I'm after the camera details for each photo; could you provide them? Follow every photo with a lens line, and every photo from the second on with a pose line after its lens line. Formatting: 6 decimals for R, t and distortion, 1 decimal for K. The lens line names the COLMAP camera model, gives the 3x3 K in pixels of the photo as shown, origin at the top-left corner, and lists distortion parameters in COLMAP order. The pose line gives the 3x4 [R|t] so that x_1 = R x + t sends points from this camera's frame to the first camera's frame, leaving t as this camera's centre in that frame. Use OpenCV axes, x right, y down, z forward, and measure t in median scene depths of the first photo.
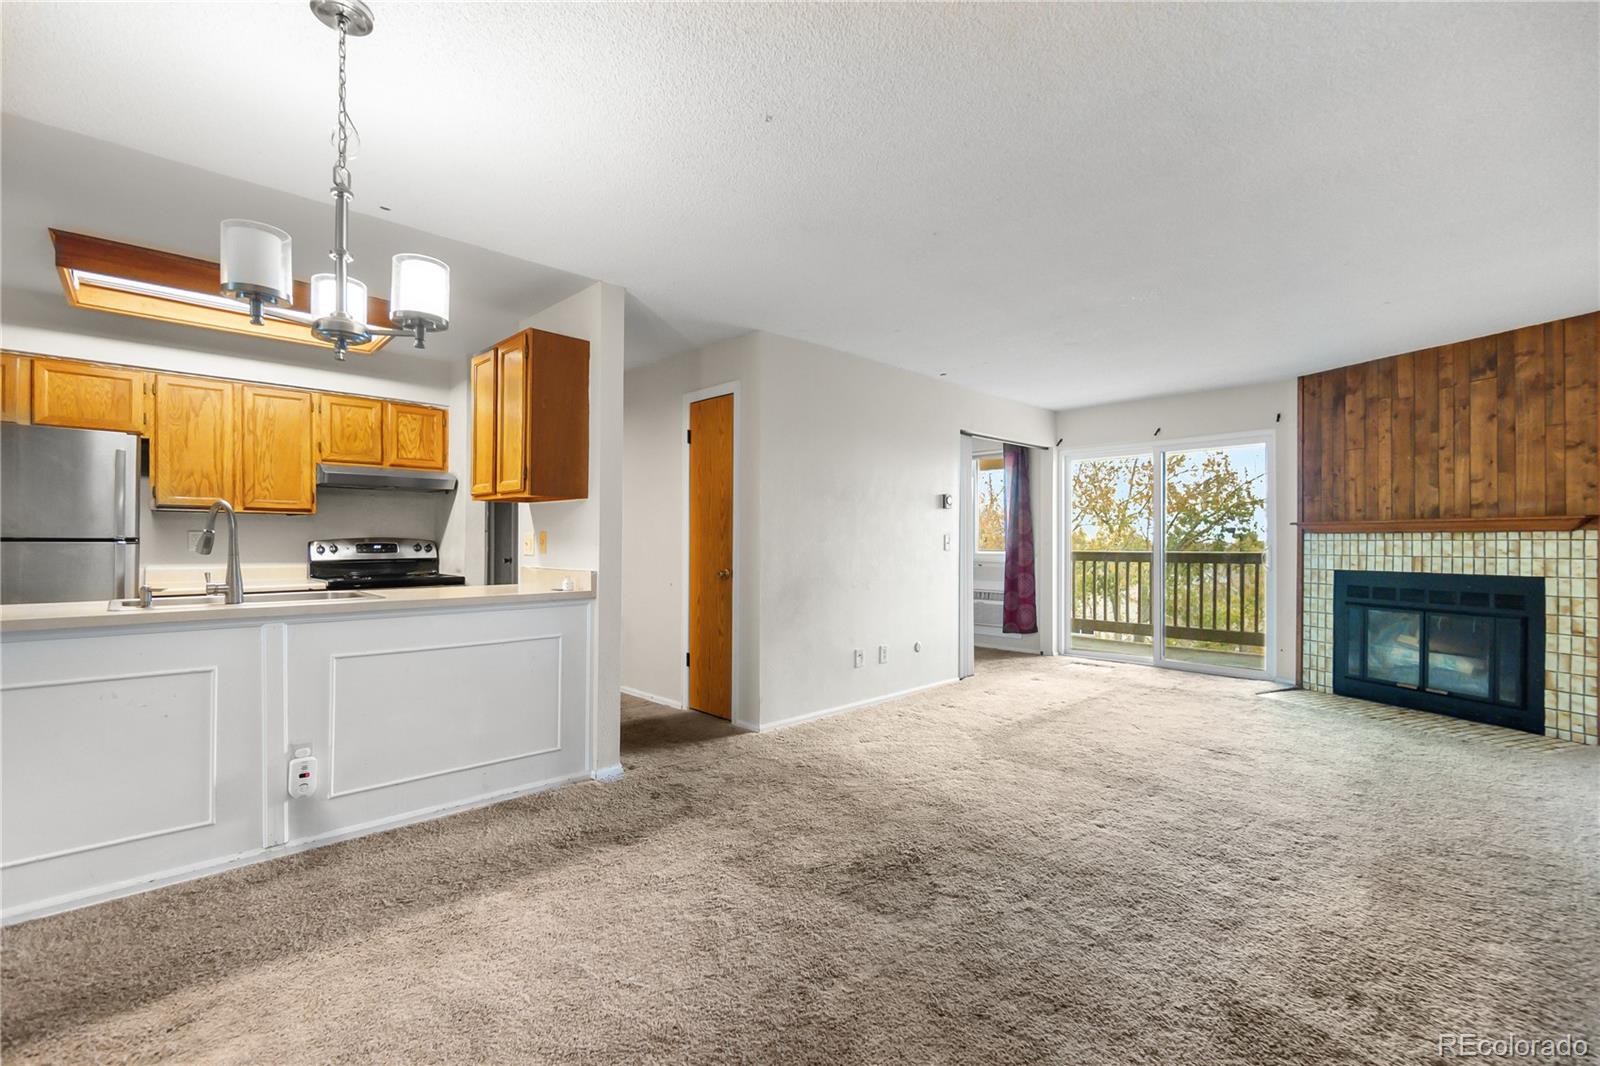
lens RADIAL K [[689.1, 0, 794.1], [0, 689.1, 539.8], [0, 0, 1]] dist [-0.006826, 0.002198]
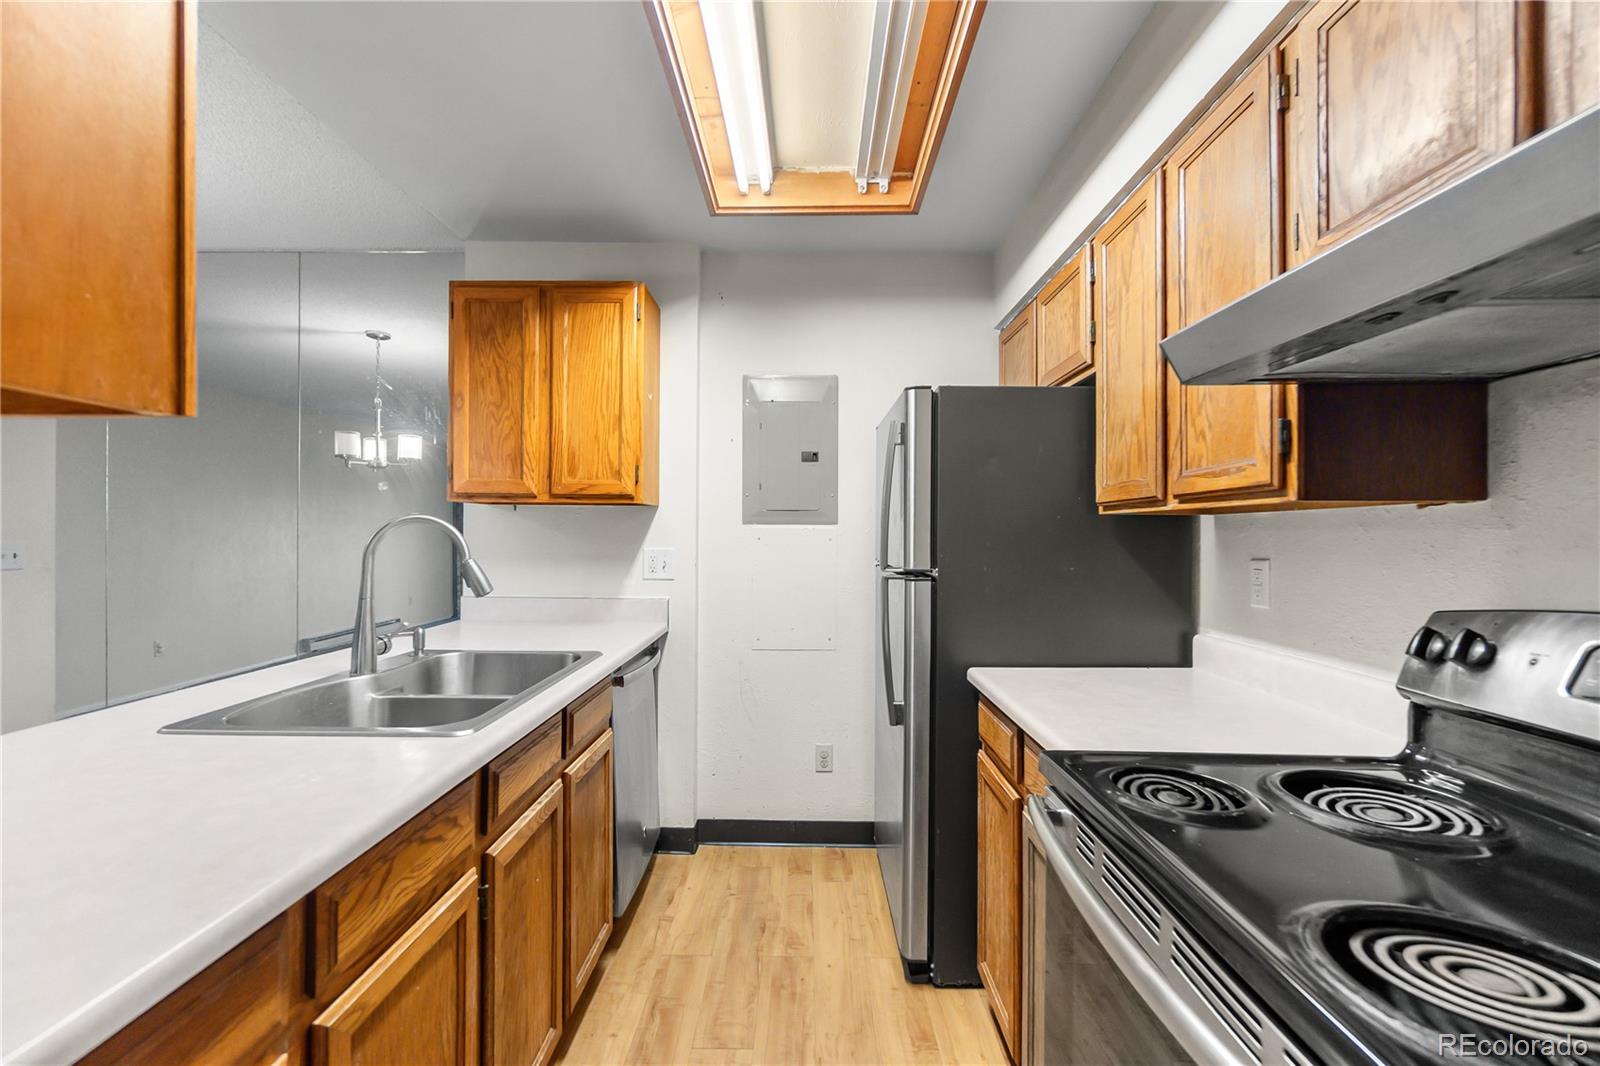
lens RADIAL K [[689.1, 0, 798.9], [0, 689.1, 531.2], [0, 0, 1]] dist [-0.006826, 0.002198]
pose [[-0.697667, -0.008998, -0.716365, -0.397001], [-0.003802, 0.999954, -0.008857, -0.023992], [0.716412, -0.003456, -0.697669, 1.085051]]
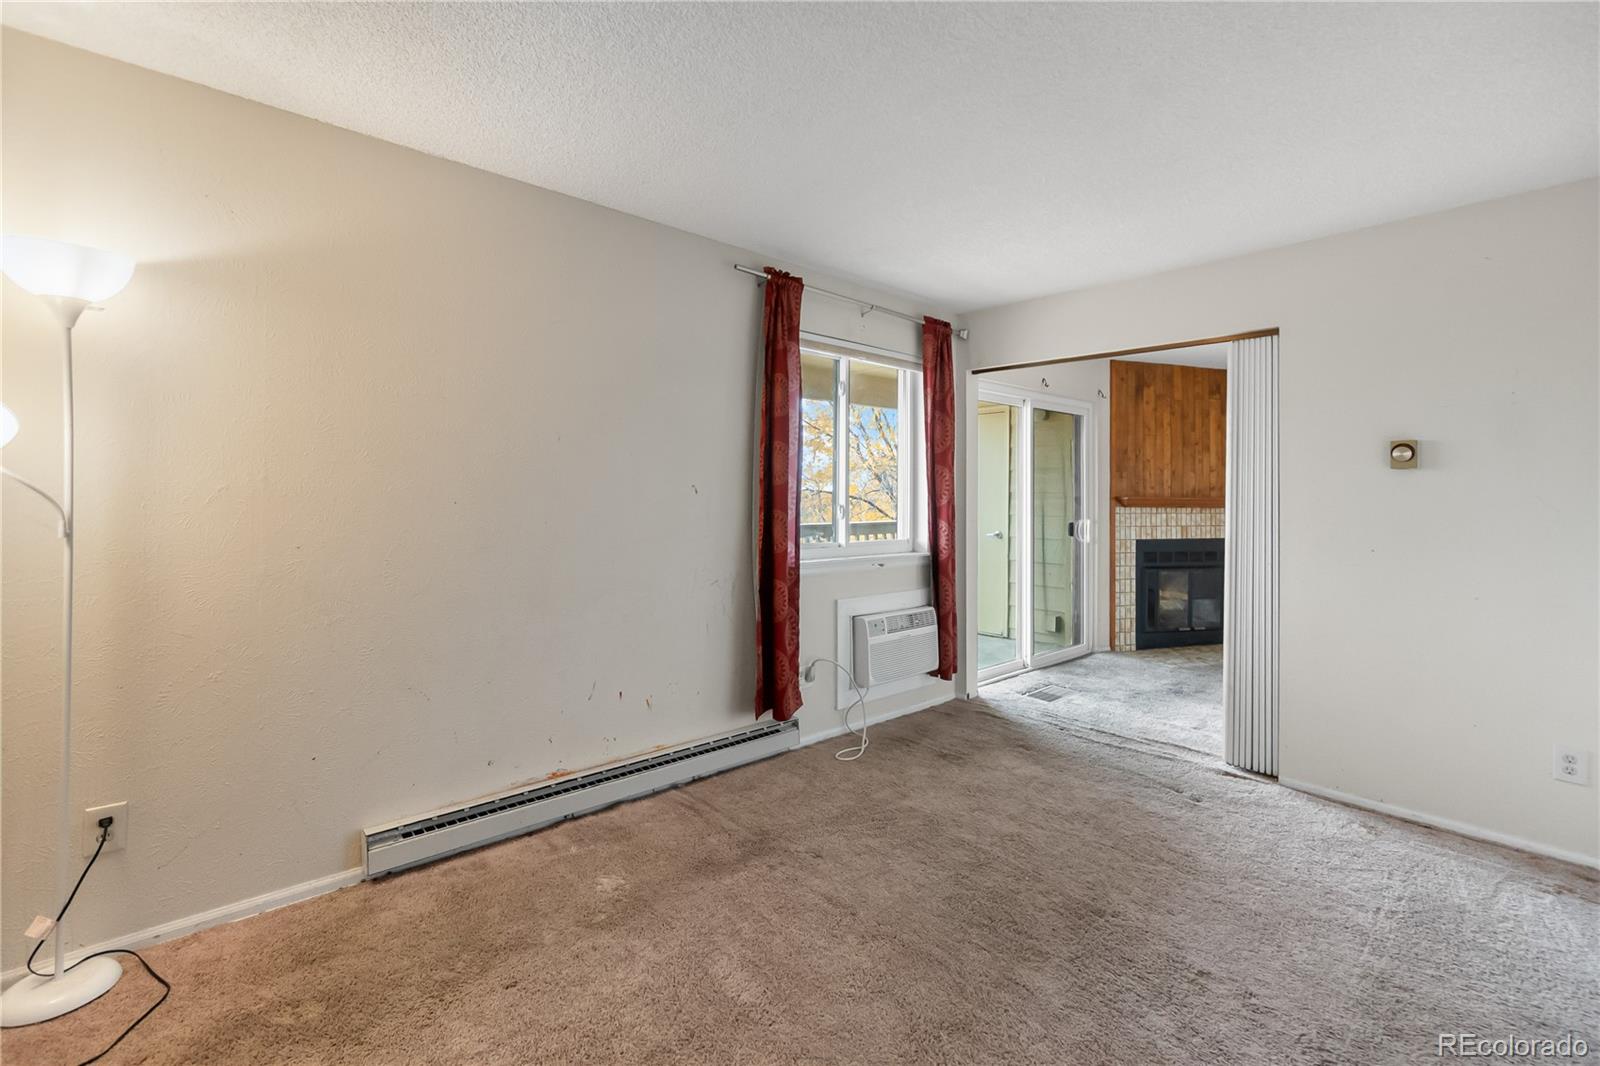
lens RADIAL K [[689.1, 0, 814.6], [0, 689.1, 487.0], [0, 0, 1]] dist [-0.006826, 0.002198]
pose [[0.026333, 0.008809, 0.999614, -0.438915], [-0.014451, 0.999860, -0.008431, -0.031232], [-0.999549, -0.014223, 0.026456, 1.840909]]
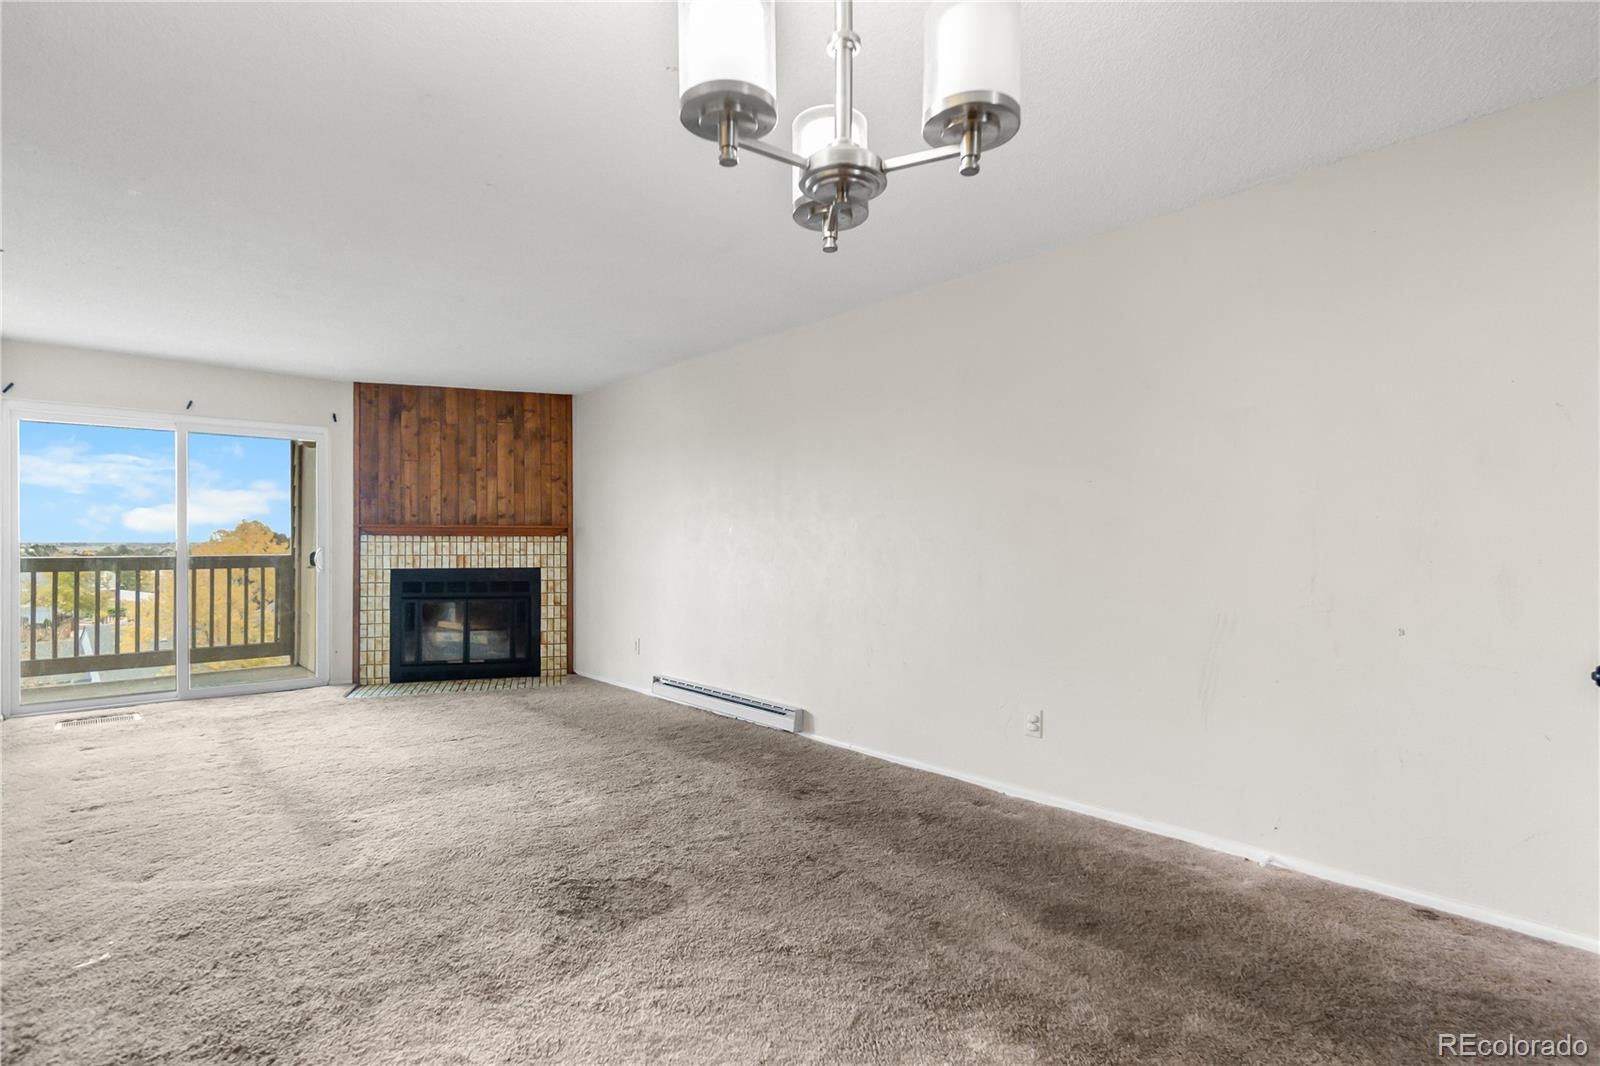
lens RADIAL K [[773.4, 0, 794.9], [0, 773.4, 543.9], [0, 0, 1]] dist [-0.001232, -0.001123]
pose [[0.029488, 0.000778, 0.999565, -0.512665], [-0.002911, 0.999996, -0.000693, 0.003674], [-0.999561, -0.002890, 0.029490, 0.398981]]
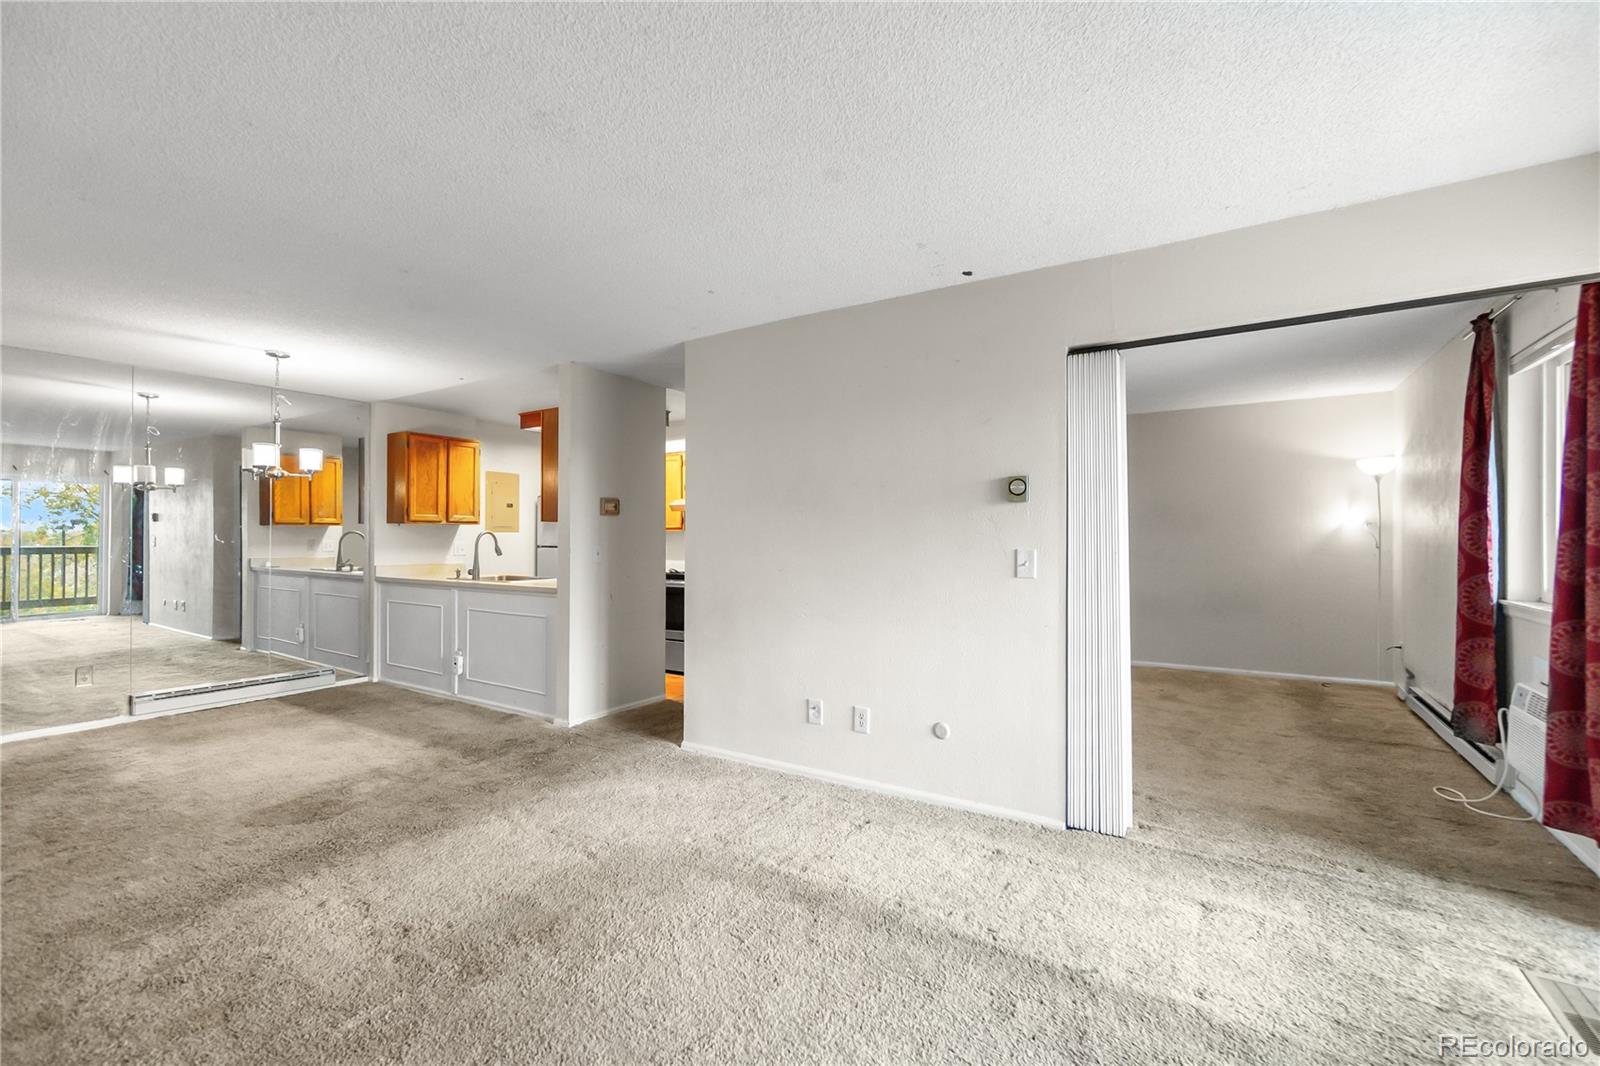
lens RADIAL K [[689.1, 0, 798.1], [0, 689.1, 534.0], [0, 0, 1]] dist [-0.006826, 0.002198]
pose [[0.238924, -0.004853, -0.971026, 0.935114], [0.002720, 0.999987, -0.004329, -0.022836], [0.971035, -0.001607, 0.238934, 0.908550]]
